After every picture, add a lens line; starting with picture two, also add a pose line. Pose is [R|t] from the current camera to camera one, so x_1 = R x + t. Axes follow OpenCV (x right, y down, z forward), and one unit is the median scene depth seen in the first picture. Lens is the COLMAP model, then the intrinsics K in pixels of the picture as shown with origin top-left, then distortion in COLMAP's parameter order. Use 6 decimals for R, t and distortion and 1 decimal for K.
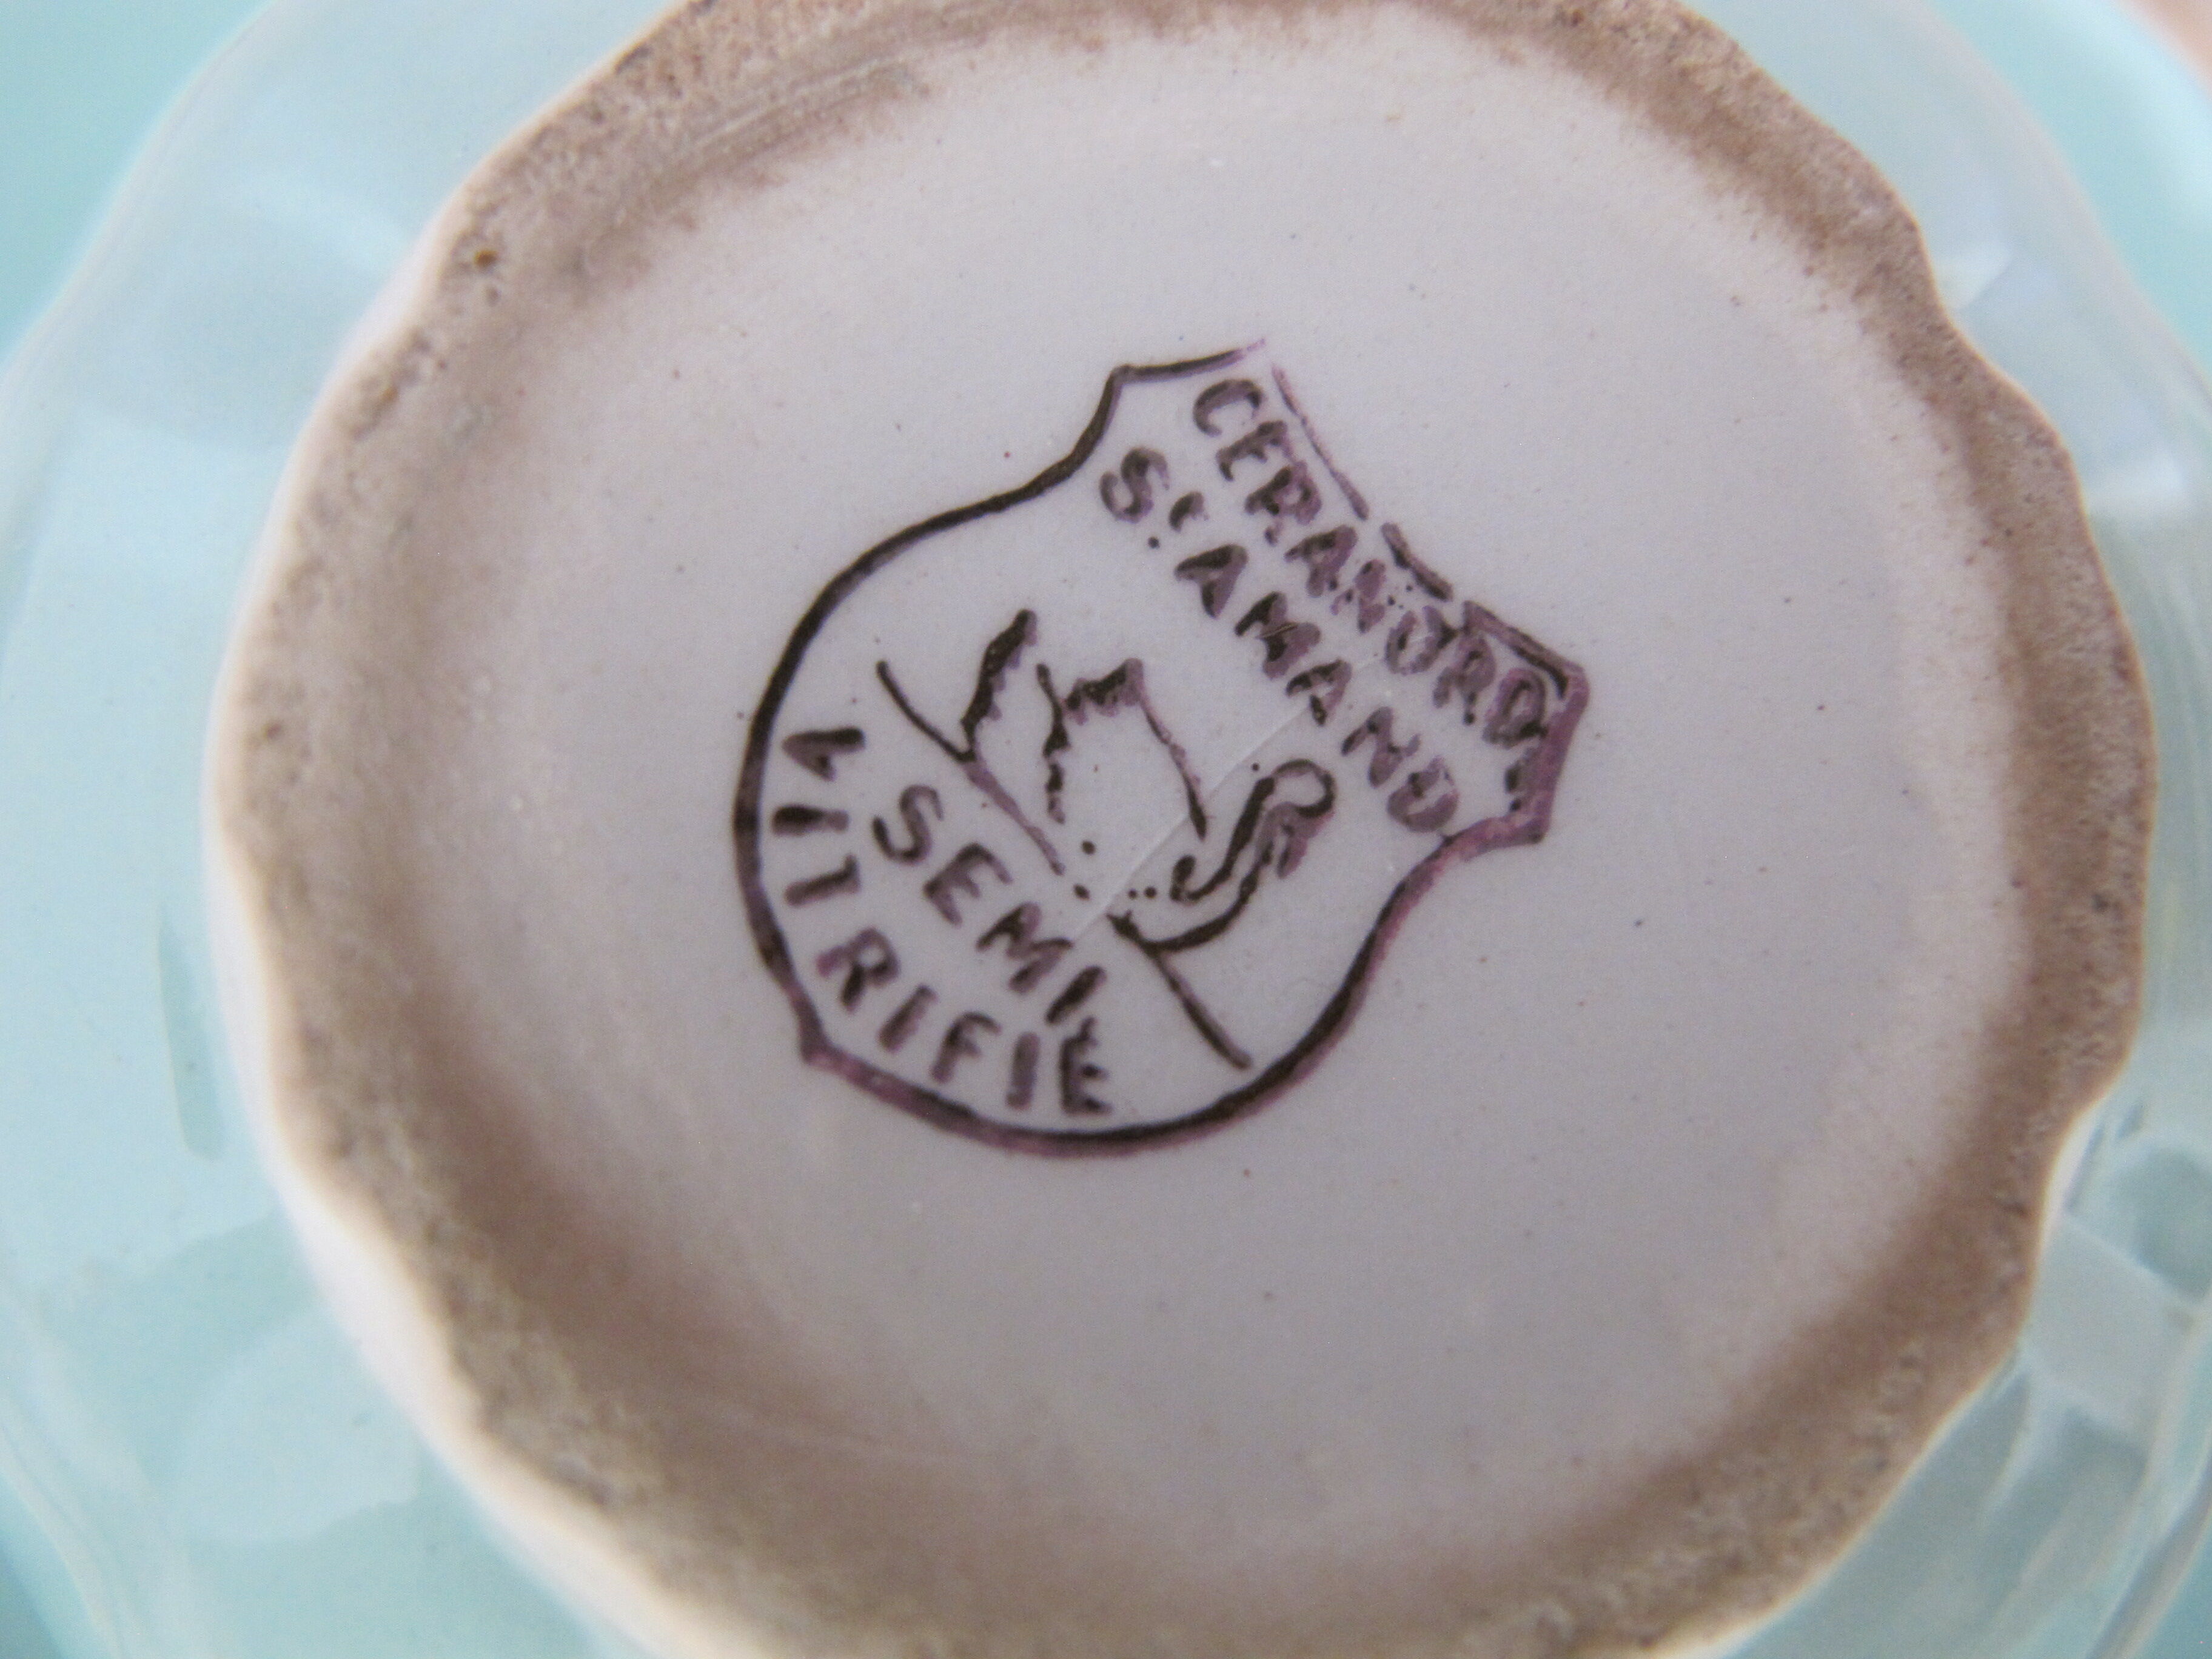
lens RADIAL K [[1843.1, 0, 1110.6], [0, 1843.1, 826.5], [0, 0, 1]] dist [-0.148665, 0.092116]
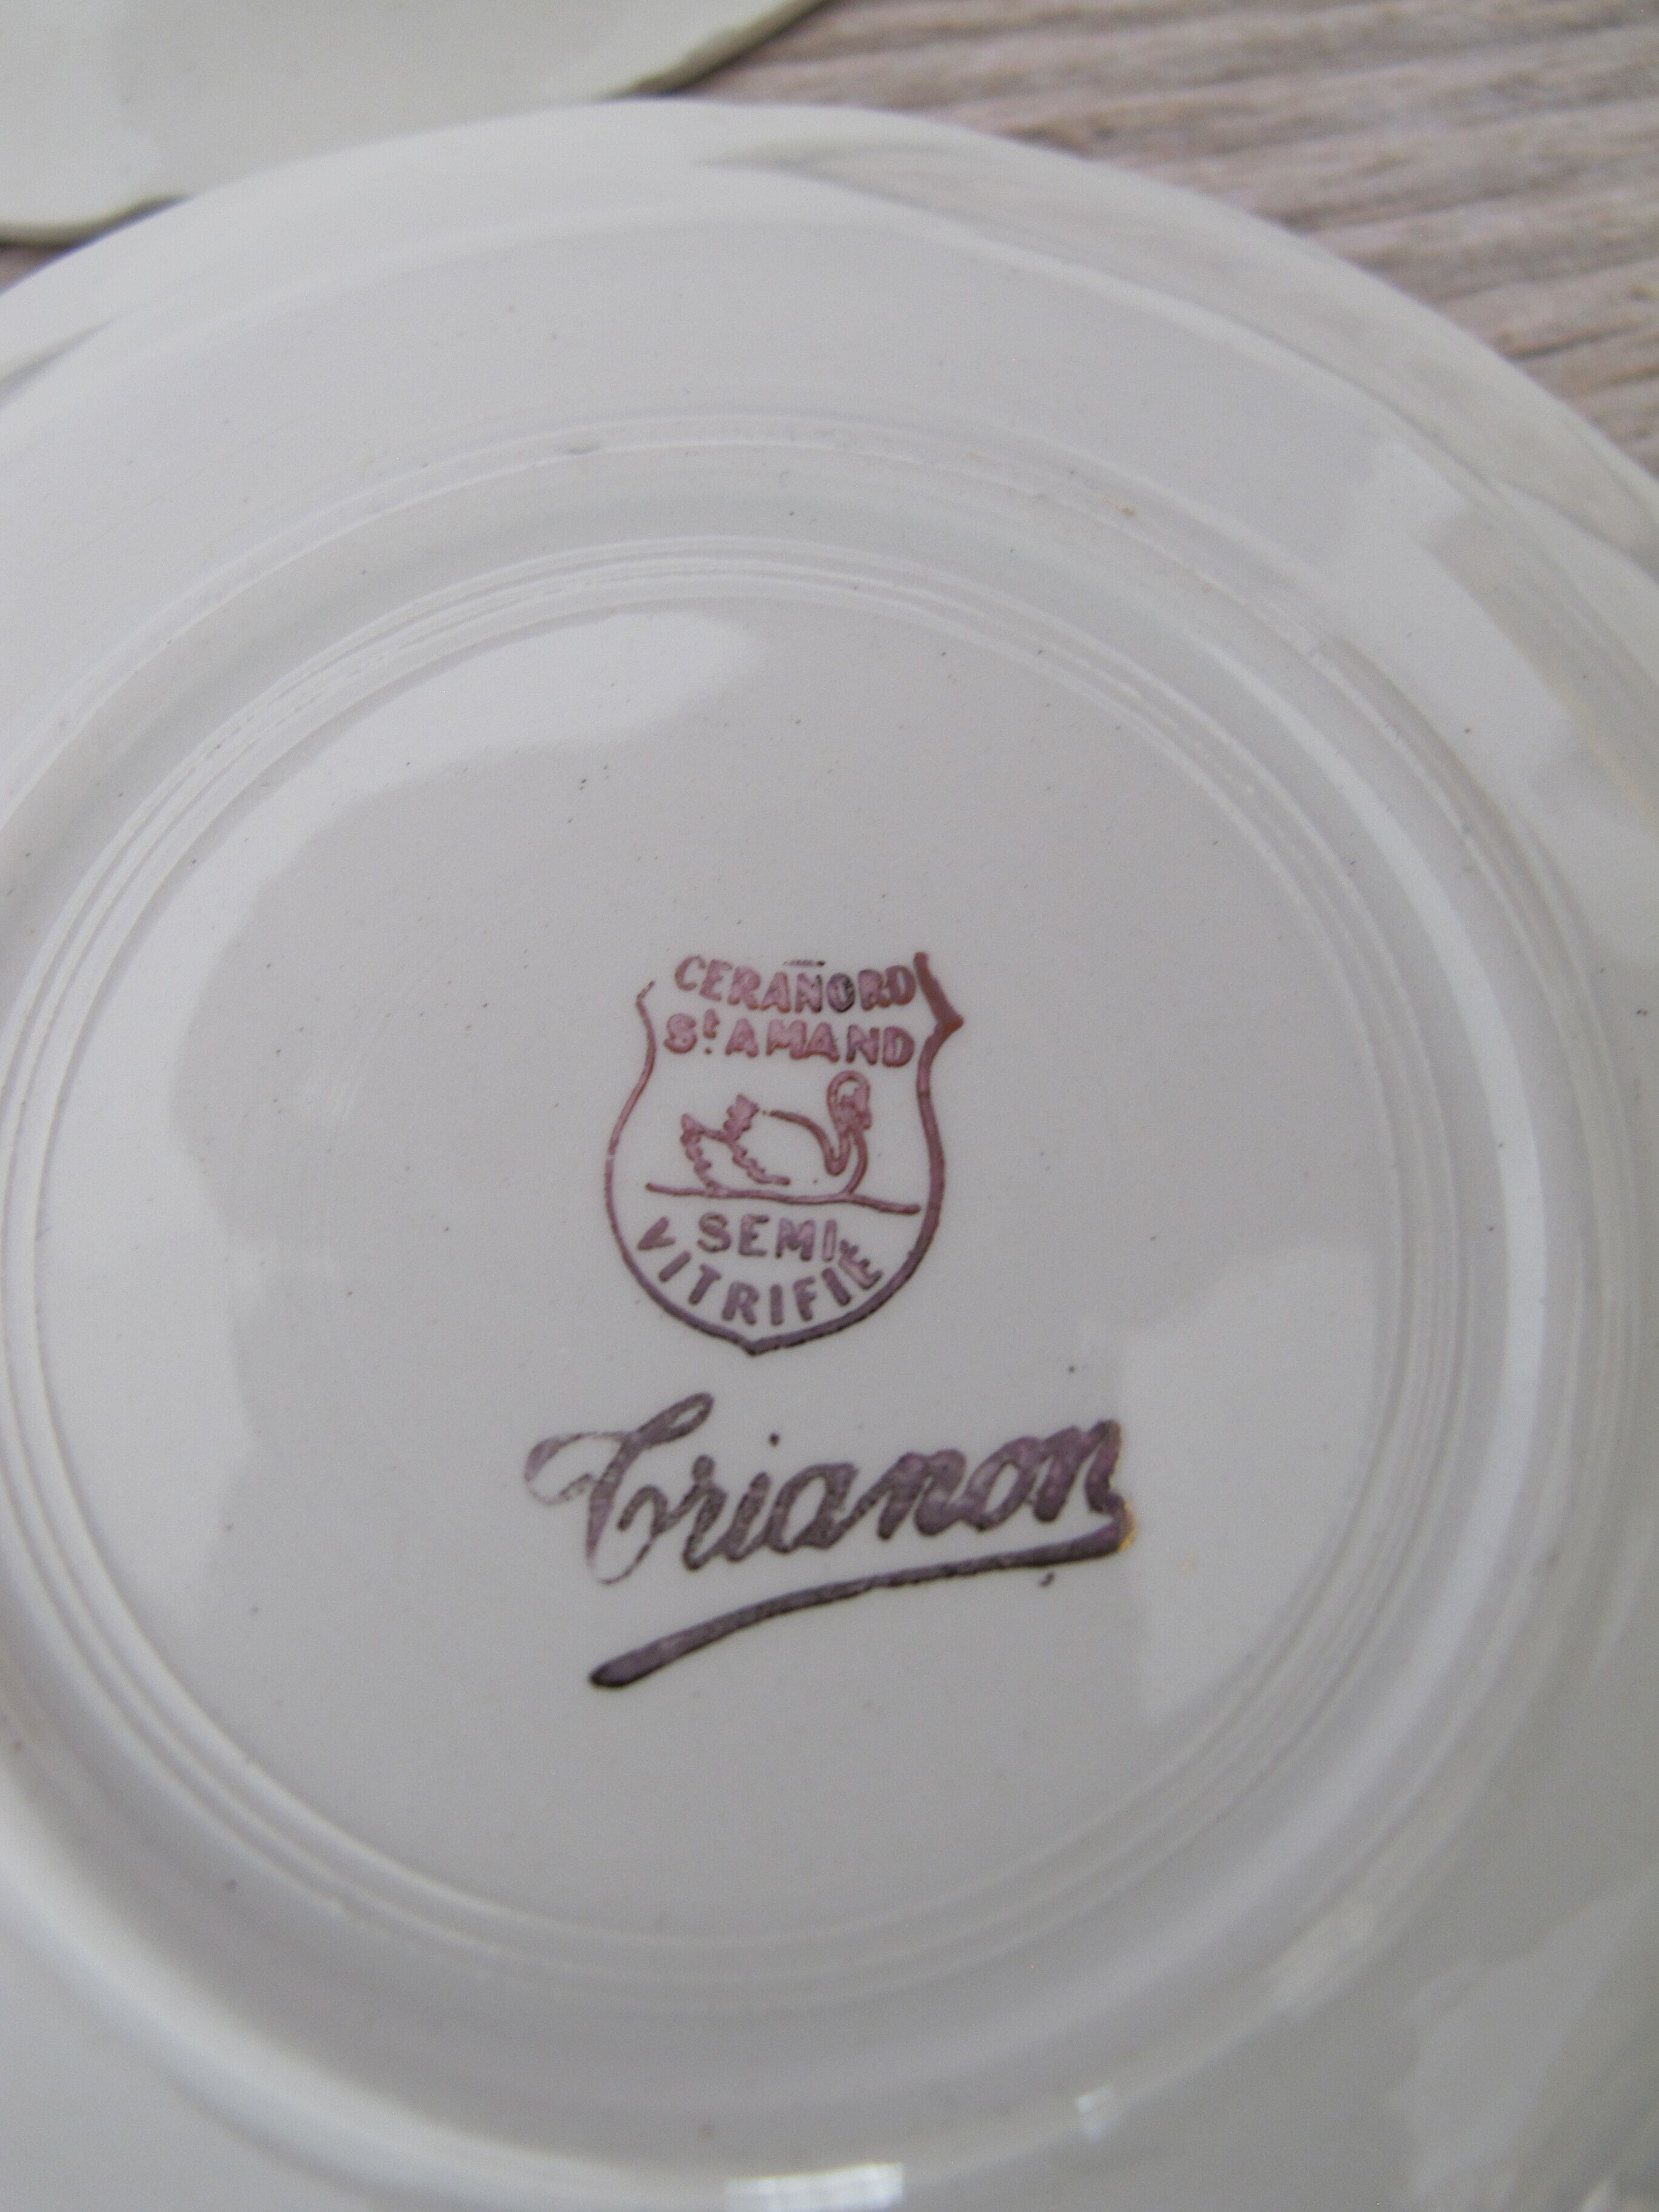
lens RADIAL K [[1843.1, 0, 830.8], [0, 1843.1, 1109.2], [0, 0, 1]] dist [-0.148665, 0.092116]
pose [[0.741312, -0.669537, 0.046650, -0.016960], [0.668909, 0.742727, 0.030292, -0.077553], [-0.054930, 0.008749, 0.998452, -1.002982]]
